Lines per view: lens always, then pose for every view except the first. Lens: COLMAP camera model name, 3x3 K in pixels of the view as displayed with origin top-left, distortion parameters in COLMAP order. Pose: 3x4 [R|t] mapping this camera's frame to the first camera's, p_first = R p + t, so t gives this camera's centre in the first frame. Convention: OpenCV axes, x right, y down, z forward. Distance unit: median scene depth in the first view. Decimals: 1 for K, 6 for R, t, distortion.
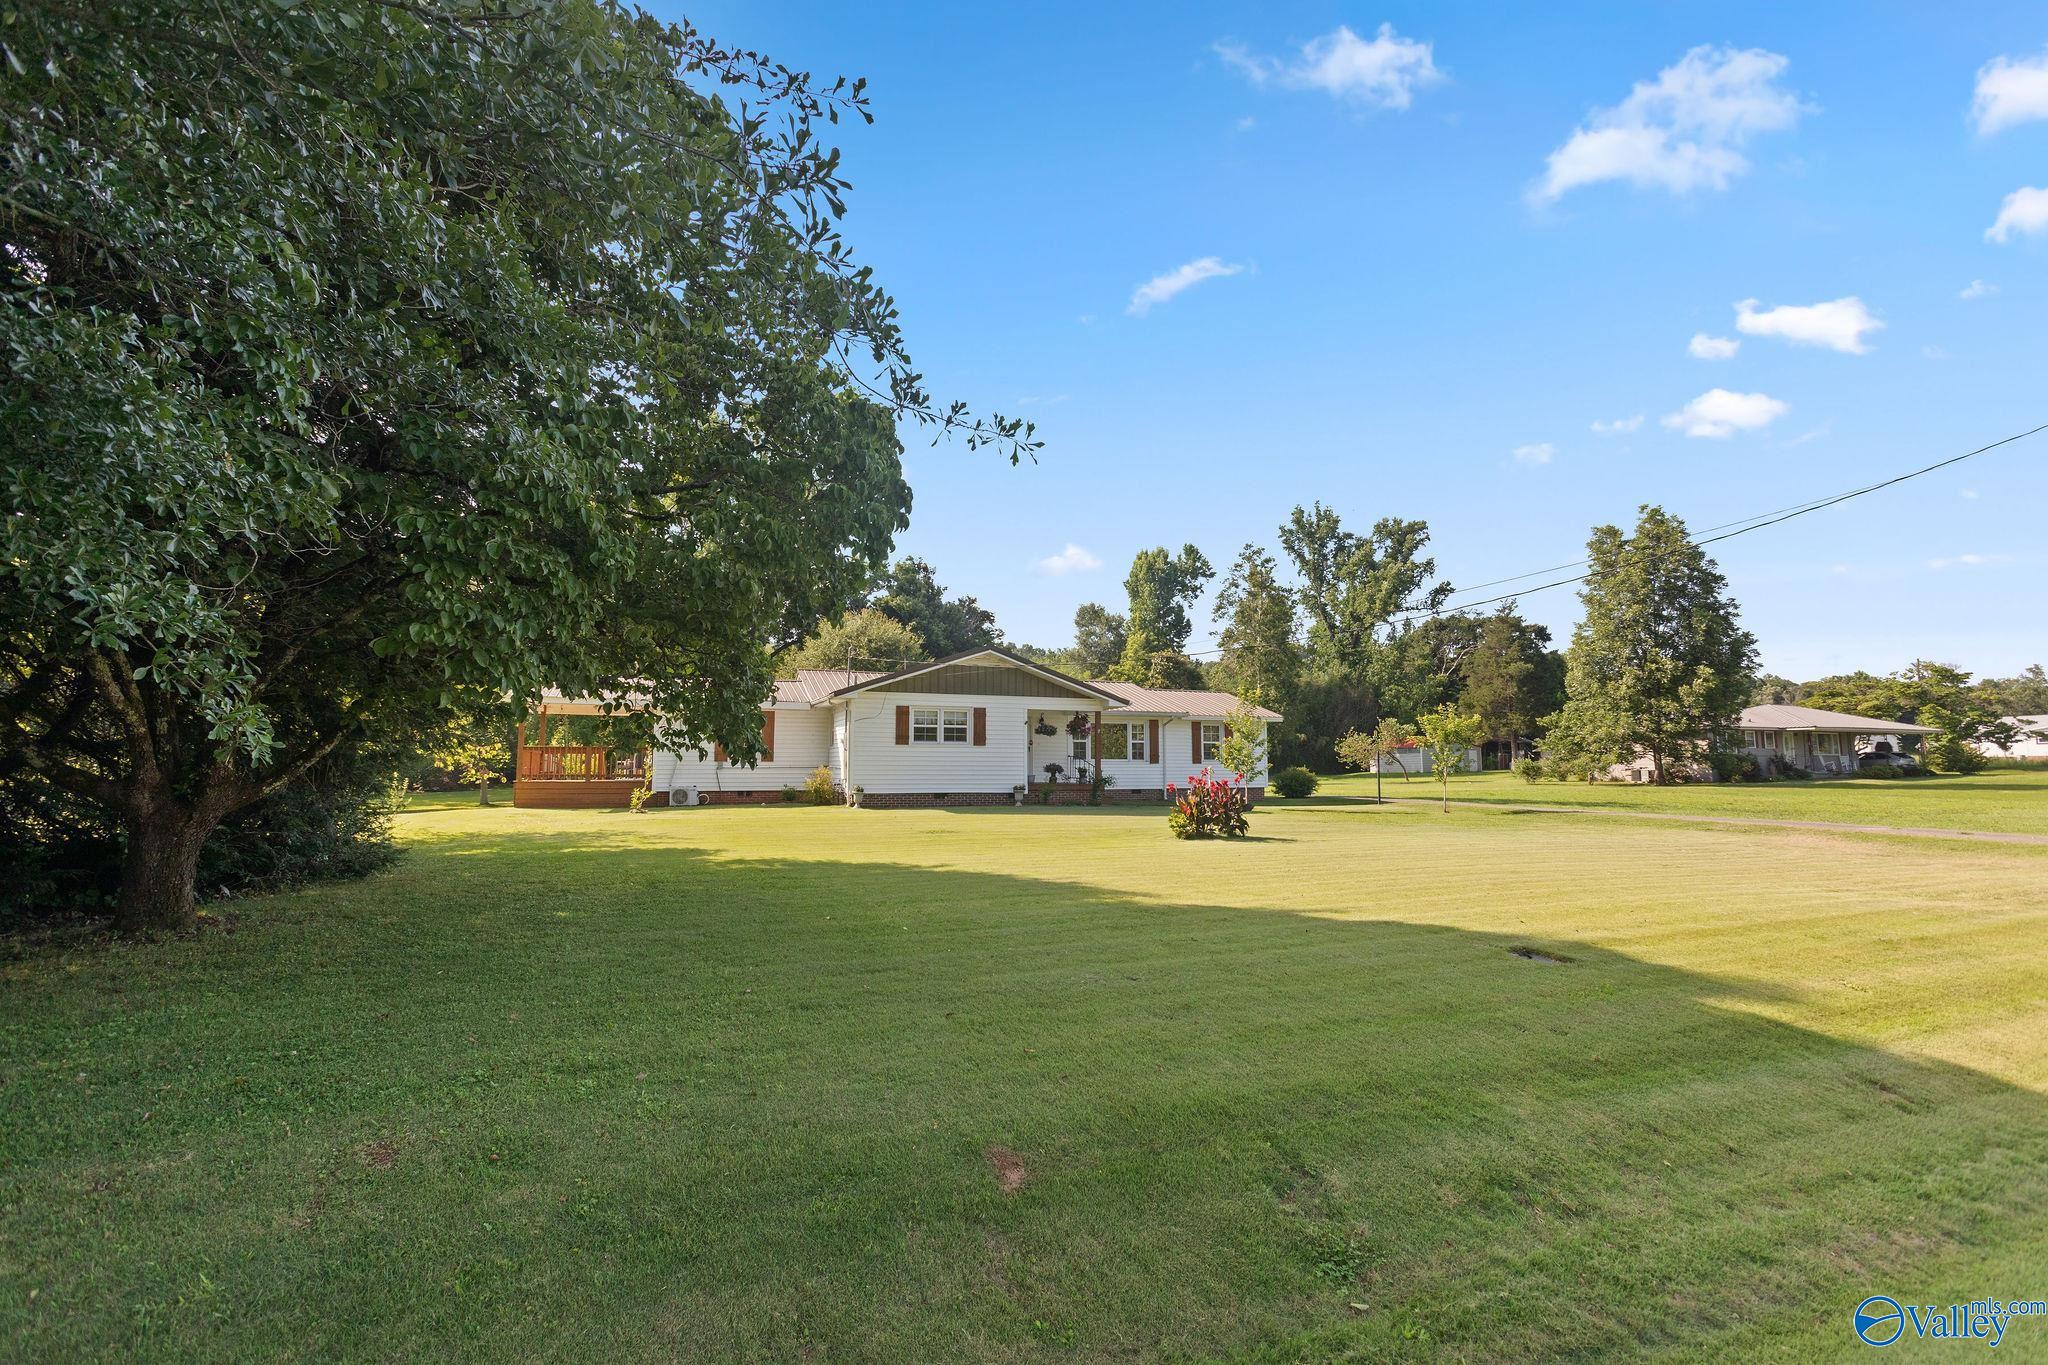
lens RADIAL K [[903.9, 0, 1024.0], [0, 903.9, 682.5], [0, 0, 1]] dist [-0.021152, 0.000026]
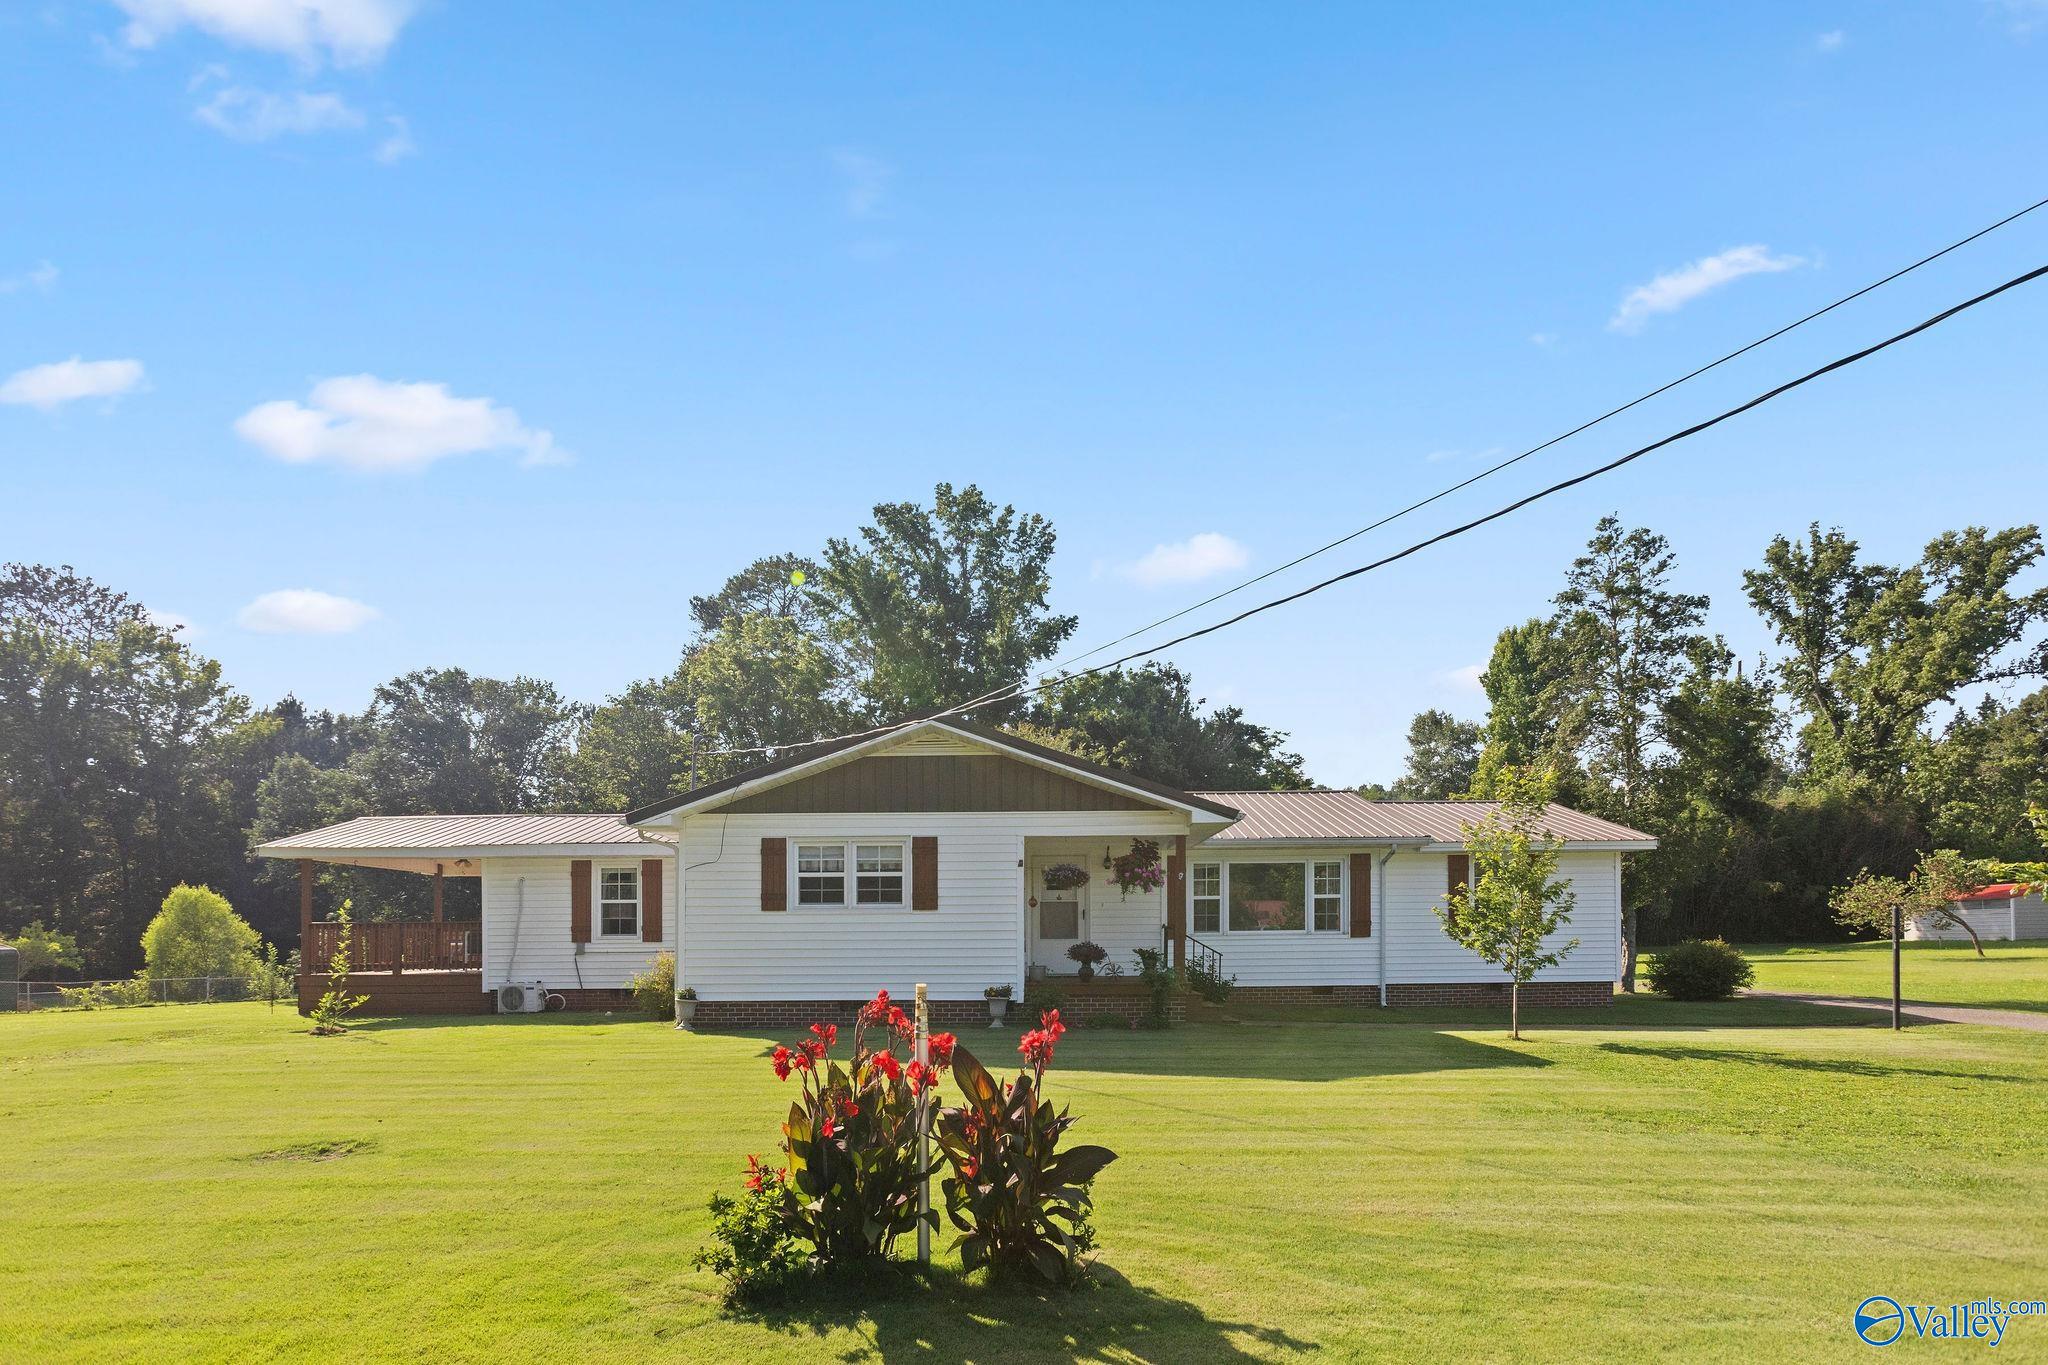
lens RADIAL K [[1003.3, 0, 1023.8], [0, 1003.3, 926.9], [0, 0, 1]] dist [-0.015327, 0.012991]
pose [[0.934737, -0.012000, -0.355137, 0.087244], [0.042332, 0.996073, 0.077763, 0.015628], [0.352809, -0.087722, 0.931574, 0.202168]]
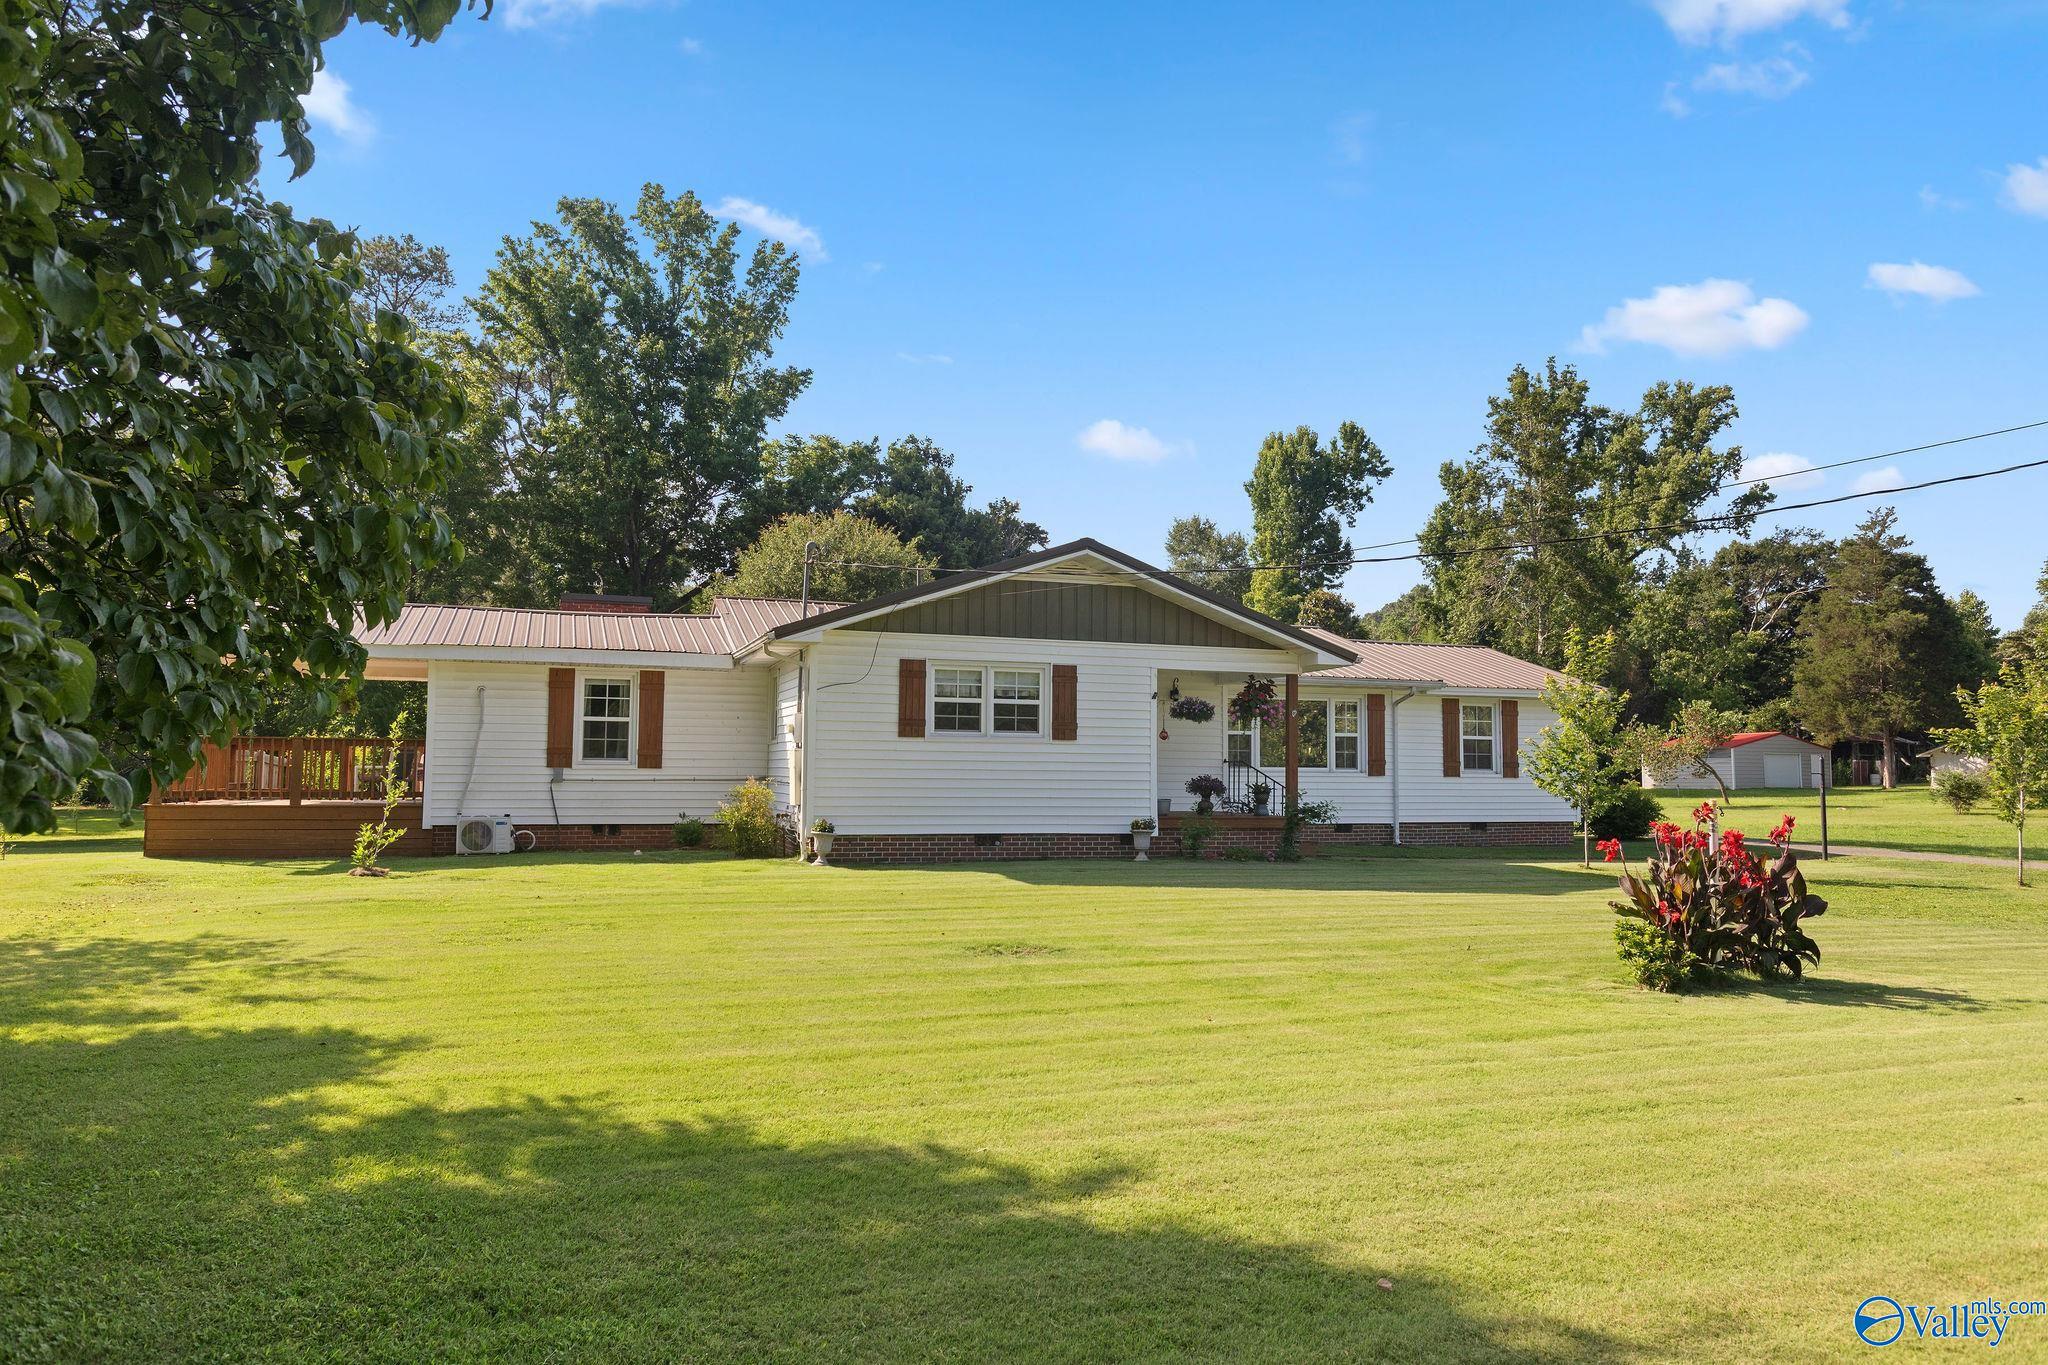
lens RADIAL K [[1313.6, 0, 1024.0], [0, 1313.6, 682.5], [0, 0, 1]] dist [0.015107, 0.001402]
pose [[0.999357, 0.005662, -0.035395, -0.019207], [-0.004741, 0.999649, 0.026047, 0.007865], [0.035531, -0.025862, 0.999034, 0.112709]]
